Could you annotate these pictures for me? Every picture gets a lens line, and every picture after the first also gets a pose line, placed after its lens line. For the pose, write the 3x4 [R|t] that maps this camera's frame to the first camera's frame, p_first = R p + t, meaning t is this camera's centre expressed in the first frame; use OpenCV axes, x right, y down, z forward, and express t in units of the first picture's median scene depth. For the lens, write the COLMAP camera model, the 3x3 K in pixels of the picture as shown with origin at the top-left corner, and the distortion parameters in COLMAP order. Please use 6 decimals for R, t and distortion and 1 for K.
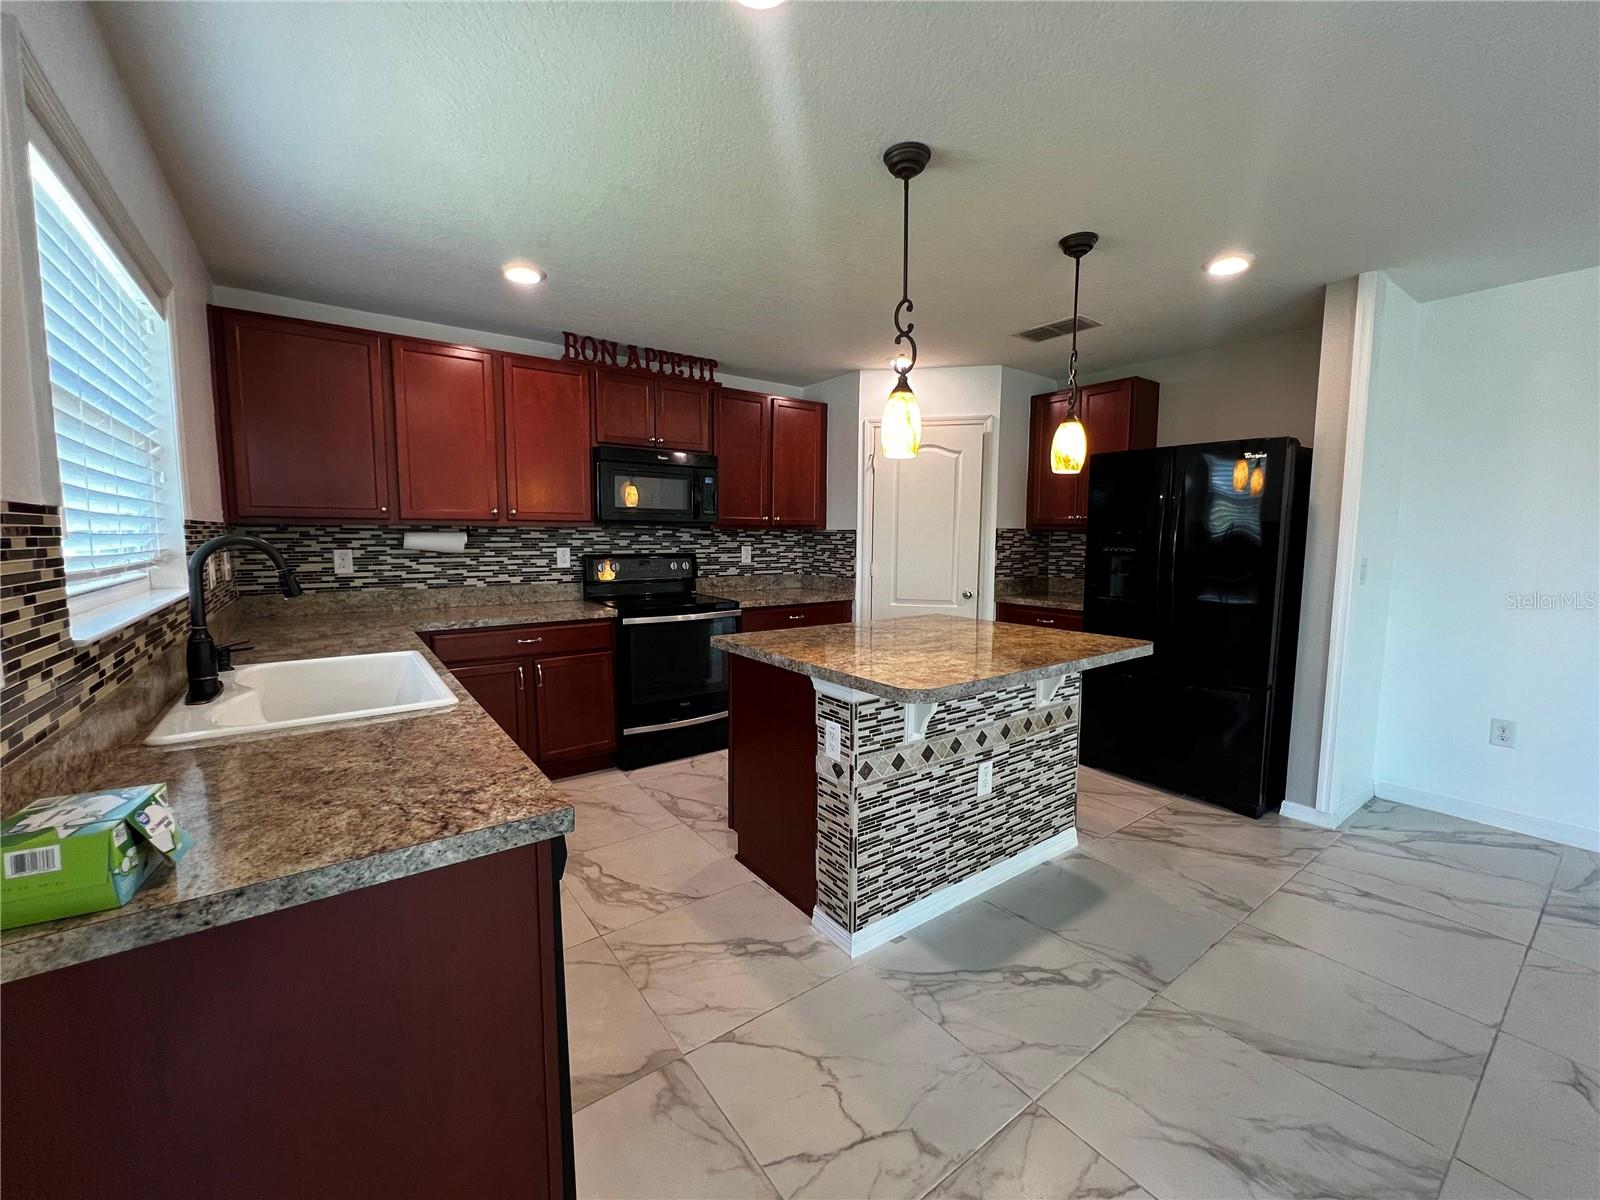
lens RADIAL K [[642.8, 0, 795.5], [0, 642.8, 596.3], [0, 0, 1]] dist [-0.003645, 0.001200]
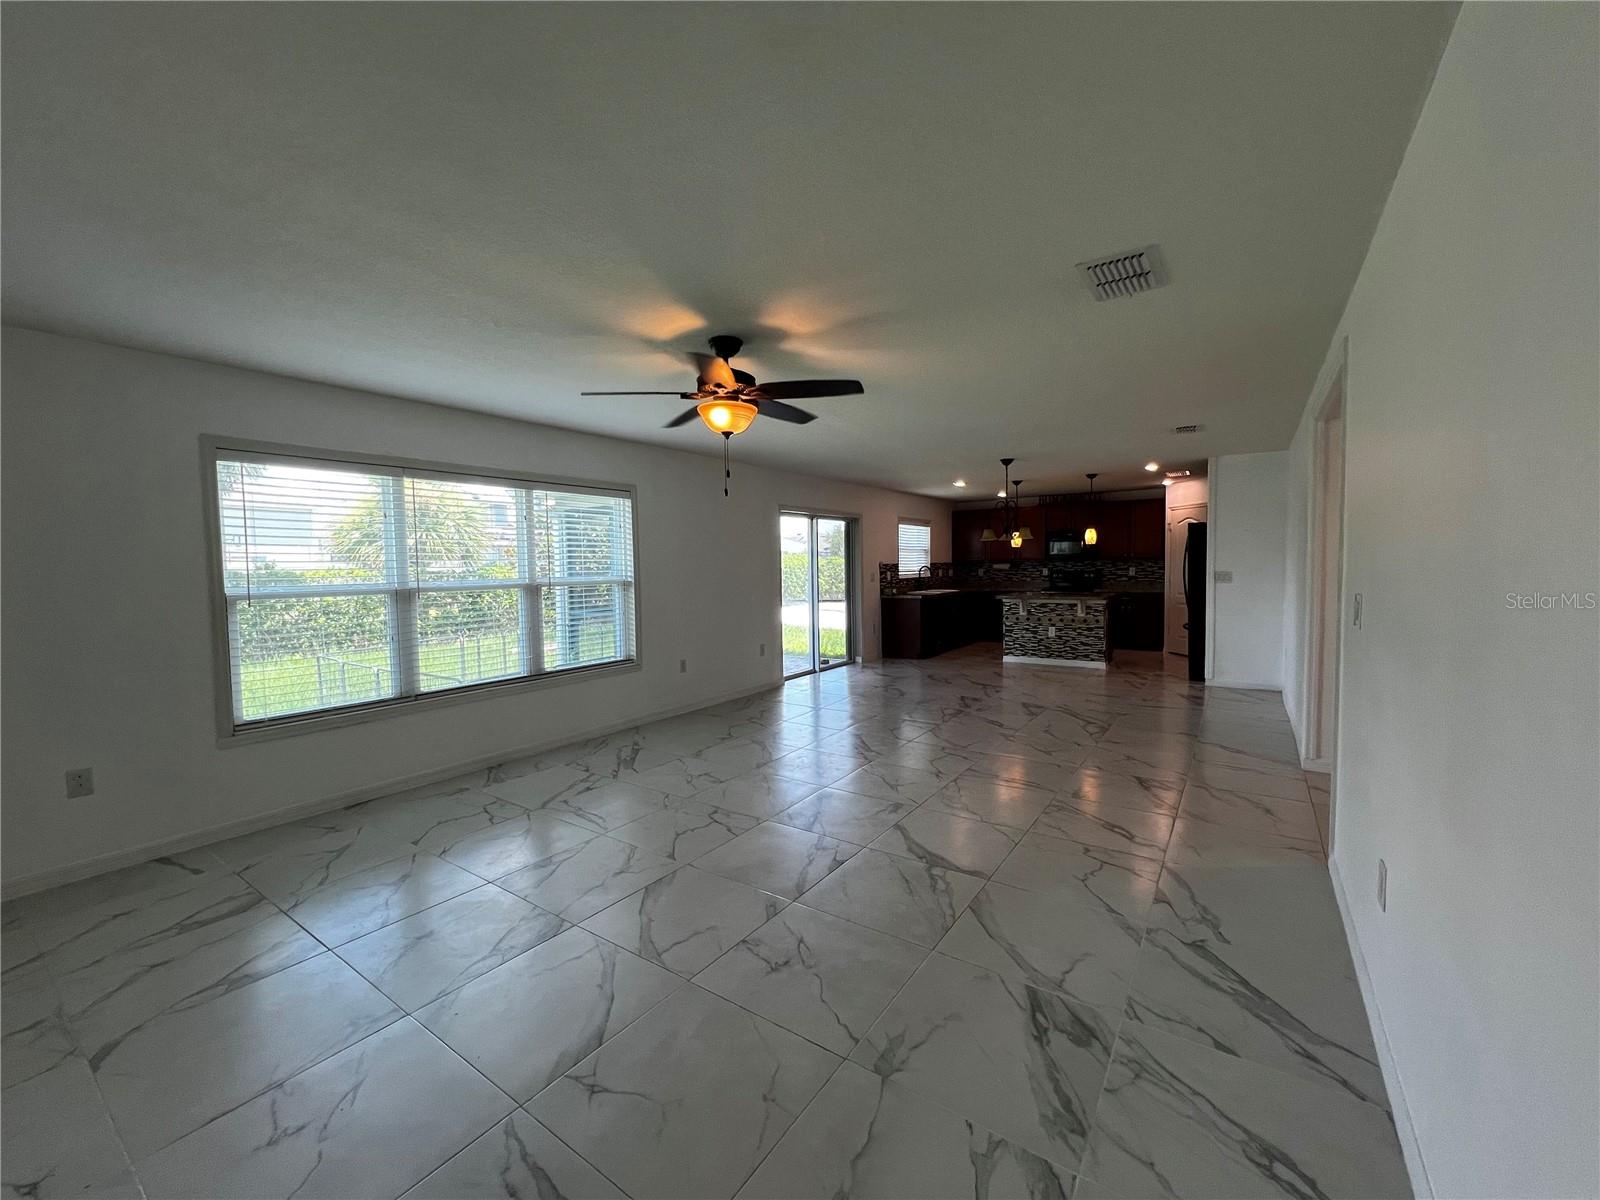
lens RADIAL K [[642.8, 0, 796.8], [0, 642.8, 596.5], [0, 0, 1]] dist [-0.003645, 0.001200]
pose [[0.325123, 0.037409, -0.944932, 2.955920], [-0.071176, 0.997351, 0.014995, 0.125692], [0.942989, 0.062381, 0.326924, -1.402064]]
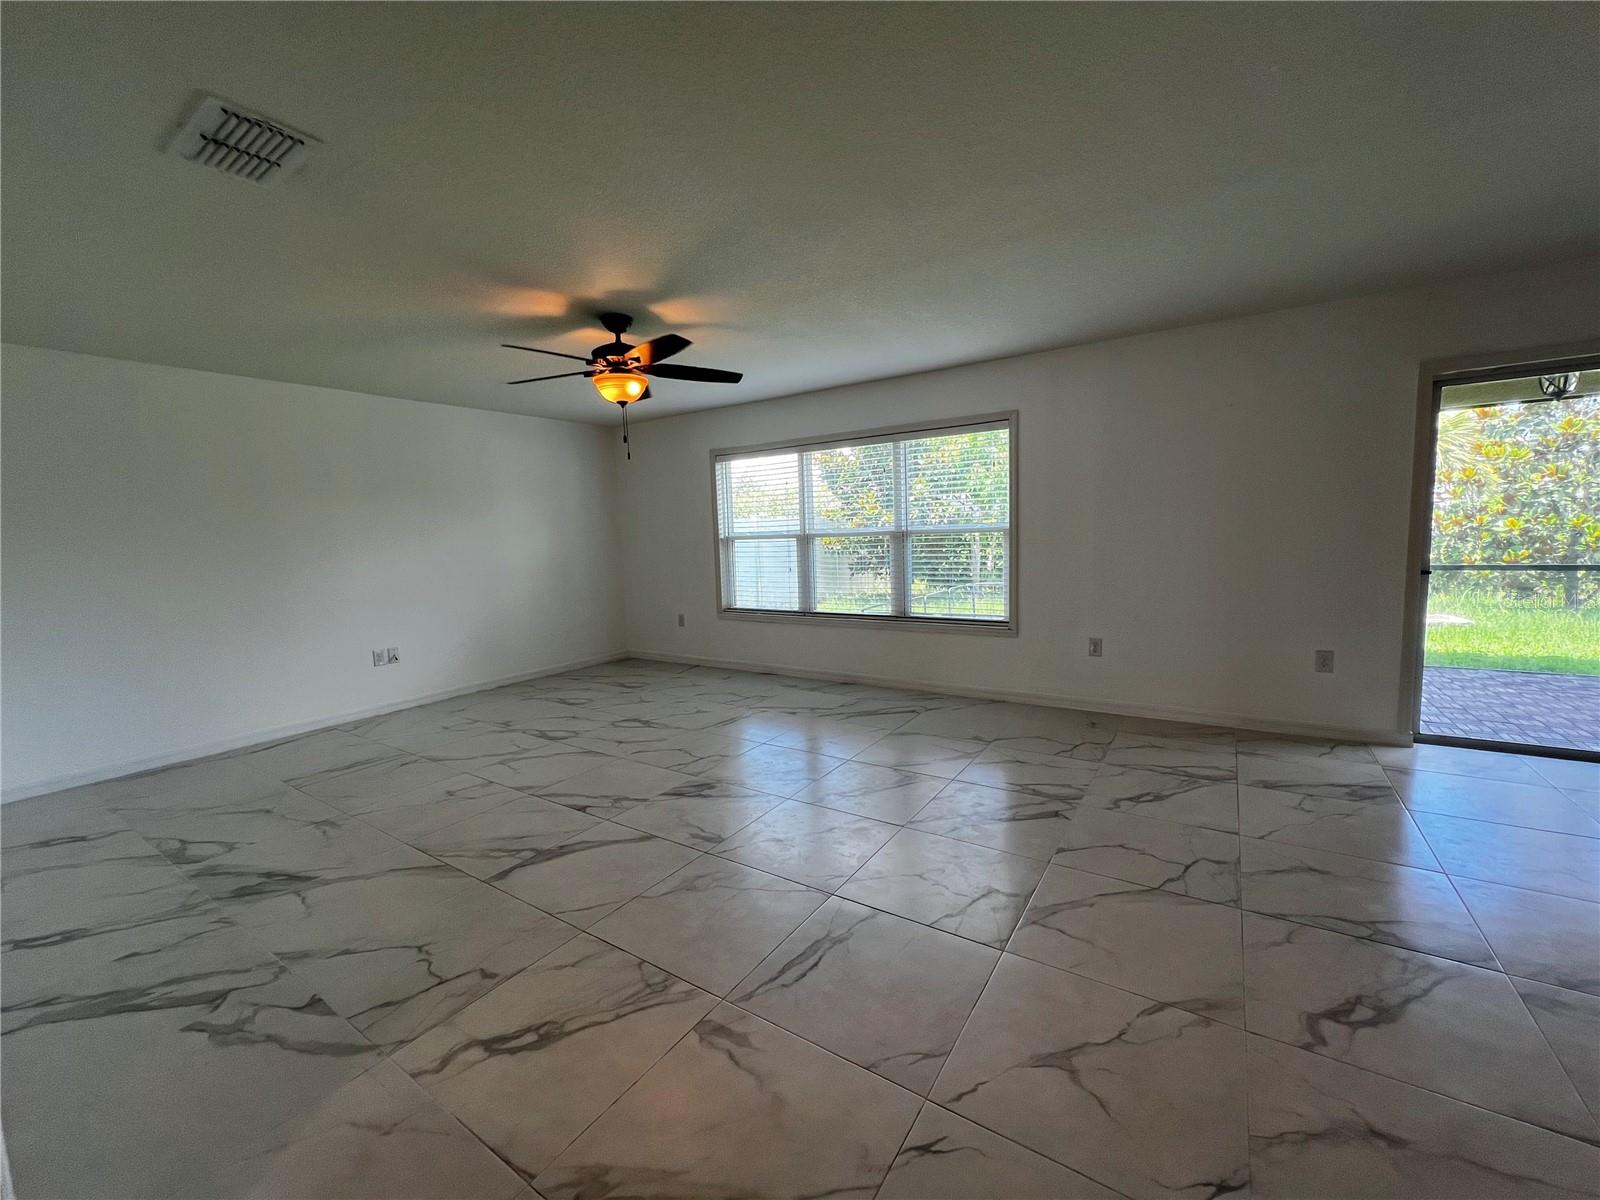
lens RADIAL K [[642.8, 0, 794.8], [0, 642.8, 596.9], [0, 0, 1]] dist [-0.003645, 0.001200]
pose [[-0.939158, 0.064391, -0.337397, 1.908183], [-0.000710, 0.981906, 0.189370, -0.008168], [0.343486, 0.178088, -0.922118, 0.269774]]
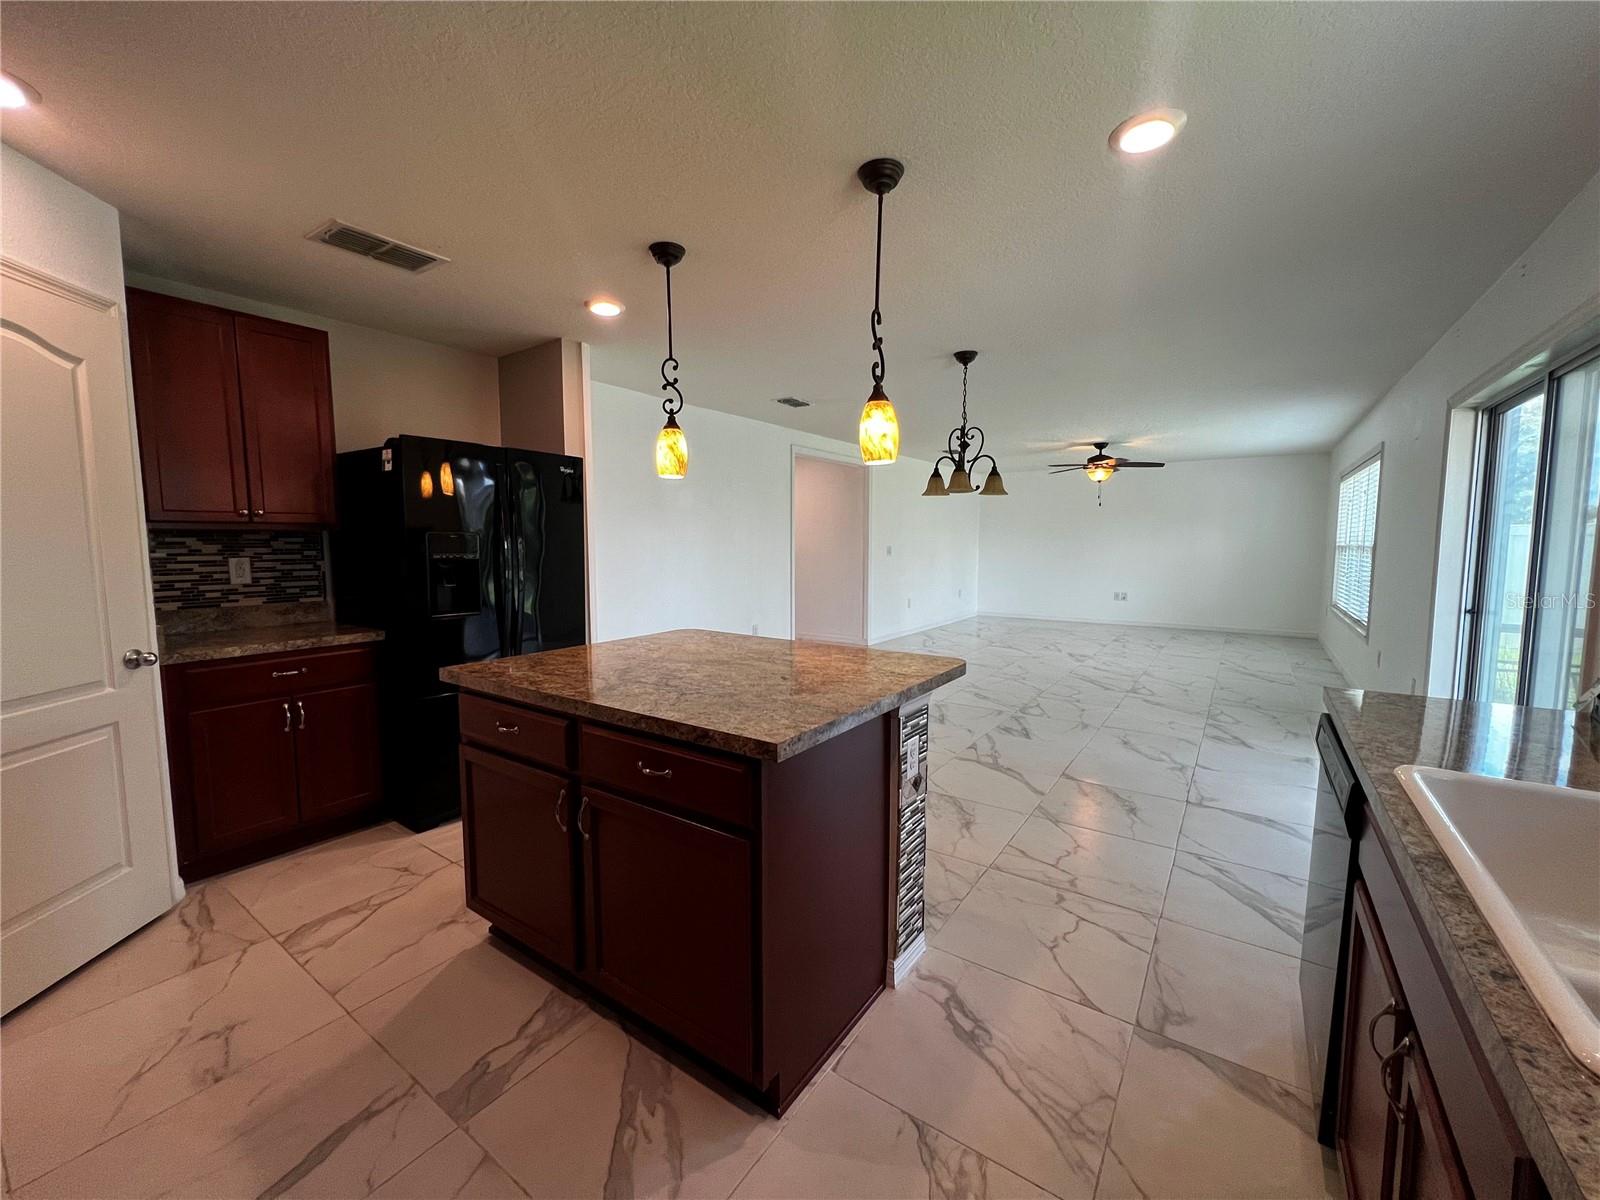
lens RADIAL K [[642.8, 0, 794.4], [0, 642.8, 595.4], [0, 0, 1]] dist [-0.003645, 0.001200]
pose [[-0.319946, -0.085682, 0.943553, -0.604771], [0.089702, 0.988689, 0.120197, -0.111473], [-0.943180, 0.123095, -0.308642, 1.140642]]
